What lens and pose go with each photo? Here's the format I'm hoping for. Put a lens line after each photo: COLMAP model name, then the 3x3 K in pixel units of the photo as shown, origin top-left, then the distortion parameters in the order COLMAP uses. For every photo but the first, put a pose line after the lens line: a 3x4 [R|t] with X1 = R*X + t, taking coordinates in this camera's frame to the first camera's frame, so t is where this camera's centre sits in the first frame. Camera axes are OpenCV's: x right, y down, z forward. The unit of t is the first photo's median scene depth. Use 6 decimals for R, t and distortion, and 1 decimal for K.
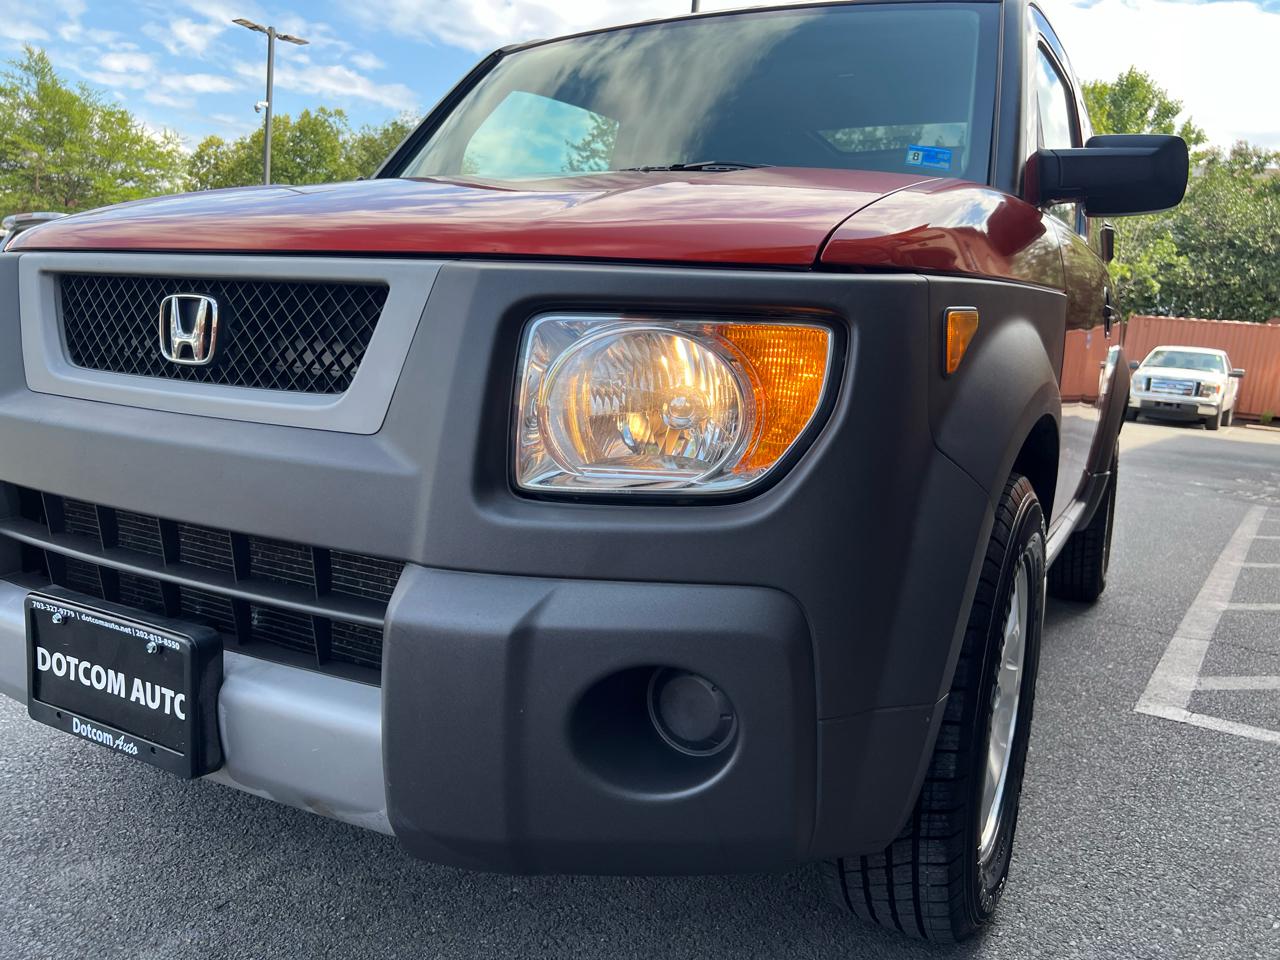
lens RADIAL K [[966.0, 0, 646.5], [0, 966.0, 477.9], [0, 0, 1]] dist [0.045991, -0.049194]
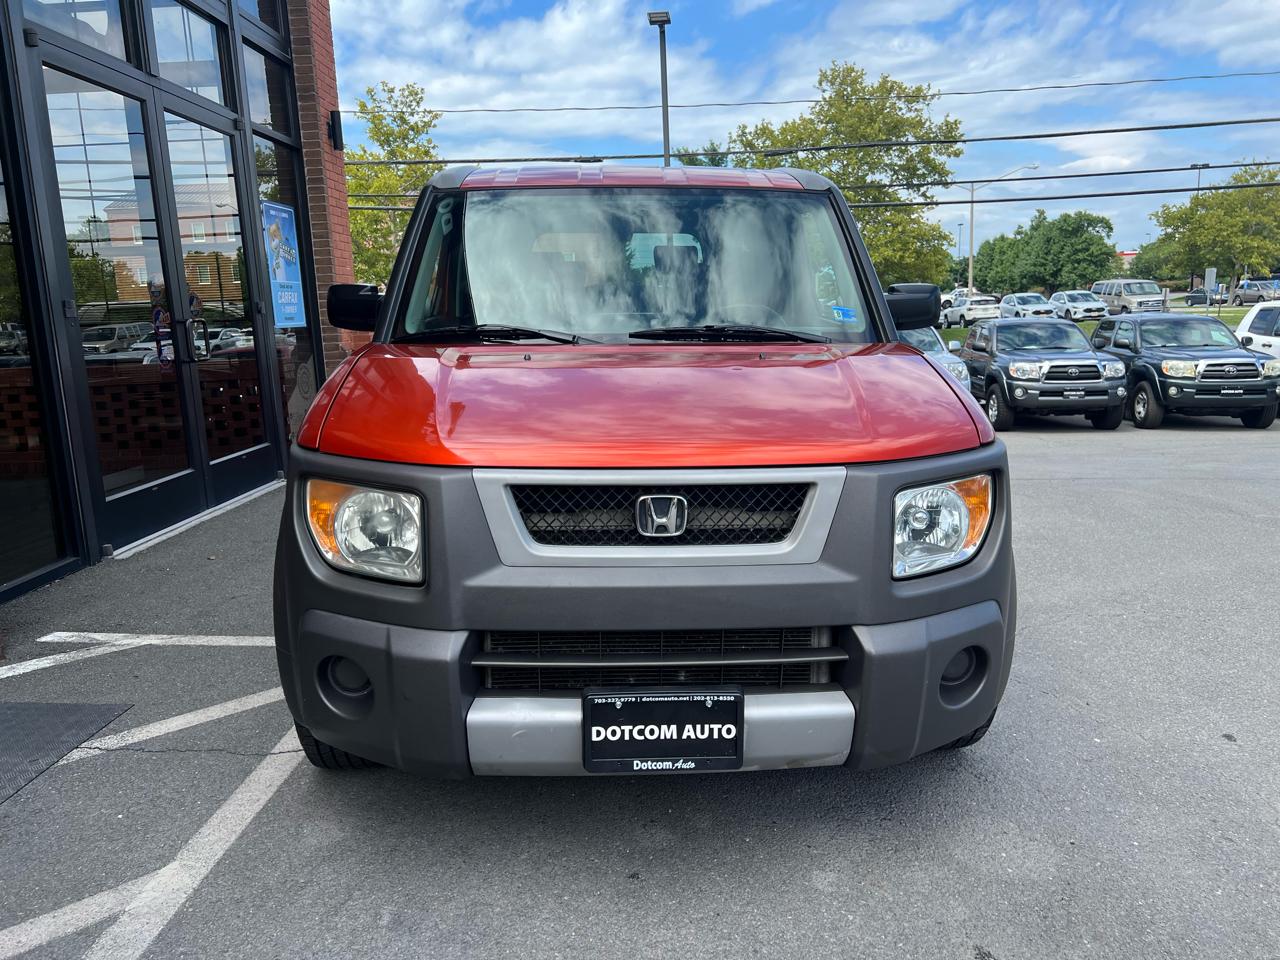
lens RADIAL K [[966.0, 0, 637.8], [0, 966.0, 480.8], [0, 0, 1]] dist [0.045991, -0.049194]
pose [[0.852432, -0.152734, 0.500031, -1.301606], [0.114767, 0.987716, 0.106046, -0.384906], [-0.510086, -0.033010, 0.859490, -0.381617]]
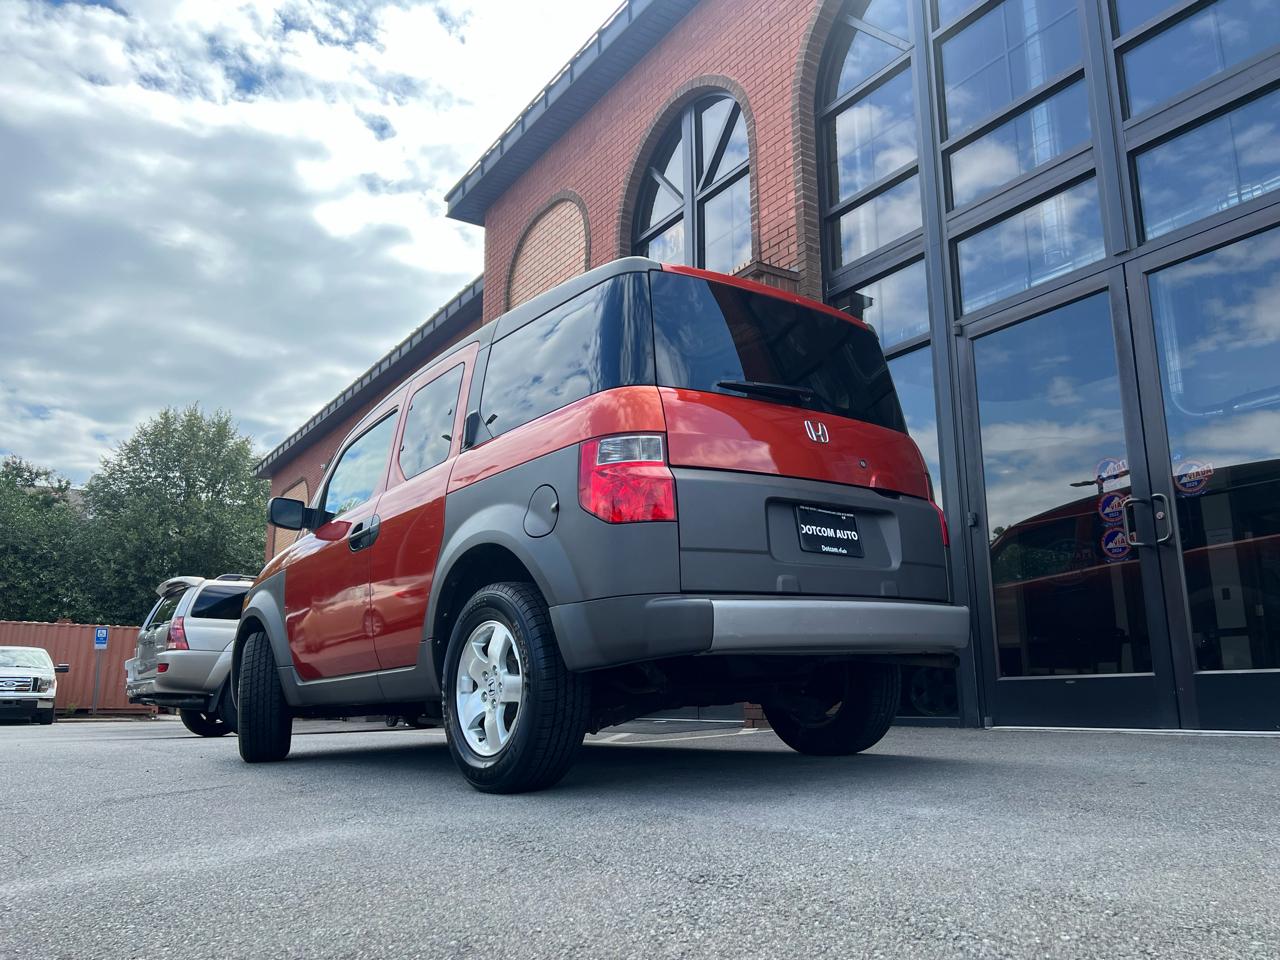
lens RADIAL K [[966.0, 0, 663.1], [0, 966.0, 492.1], [0, 0, 1]] dist [0.045991, -0.049194]
pose [[0.352528, 0.109325, 0.929393, -3.280728], [0.171513, 0.968781, -0.179015, 0.191370], [-0.919950, 0.222511, 0.322772, 0.173518]]
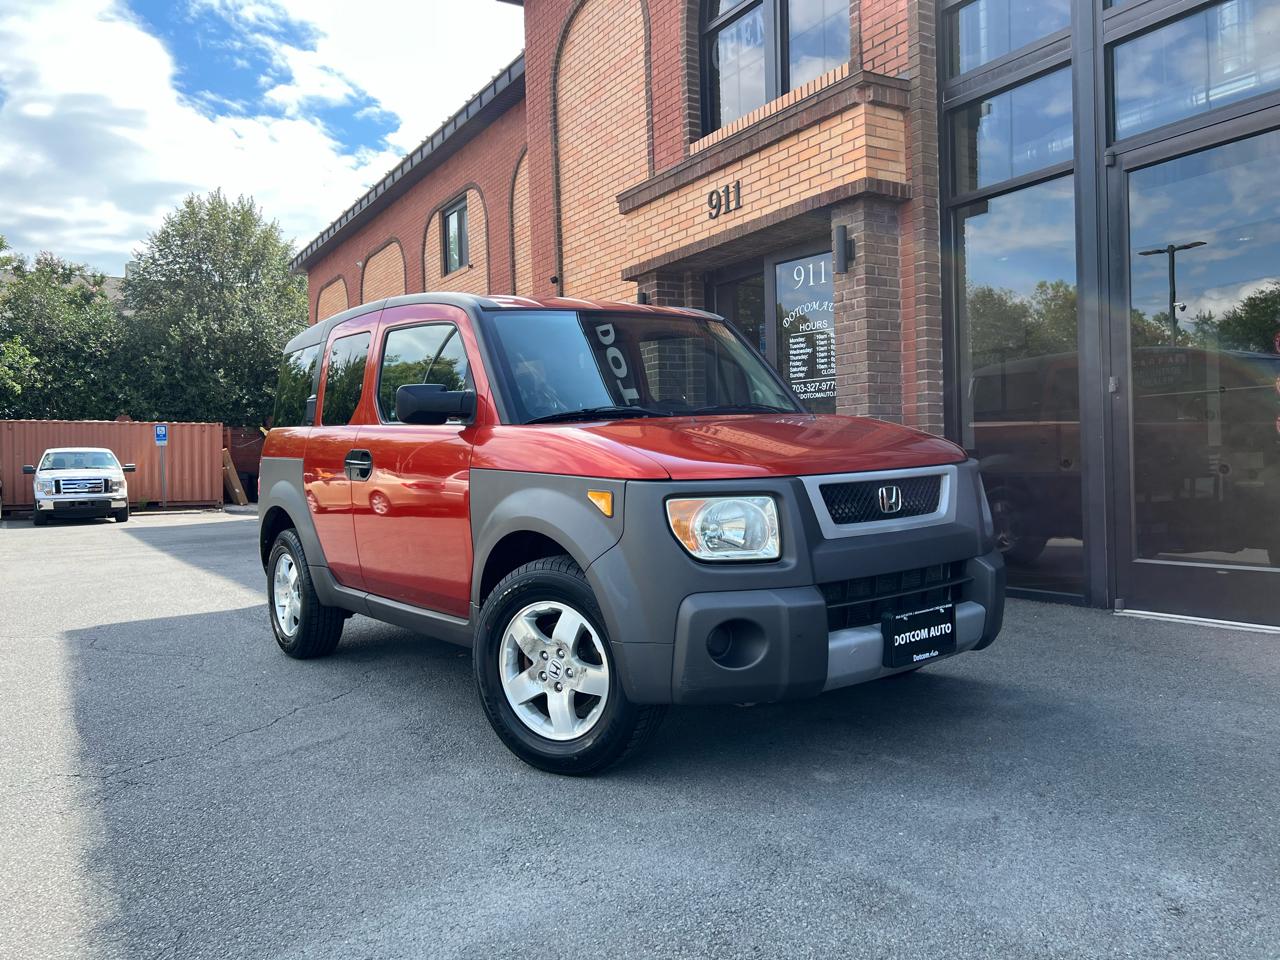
lens RADIAL K [[966.0, 0, 644.2], [0, 966.0, 469.3], [0, 0, 1]] dist [0.045991, -0.049194]
pose [[0.400430, -0.097785, 0.911095, -3.048132], [0.187569, 0.981983, 0.022956, -0.407966], [-0.896924, 0.161701, 0.411557, 0.506552]]
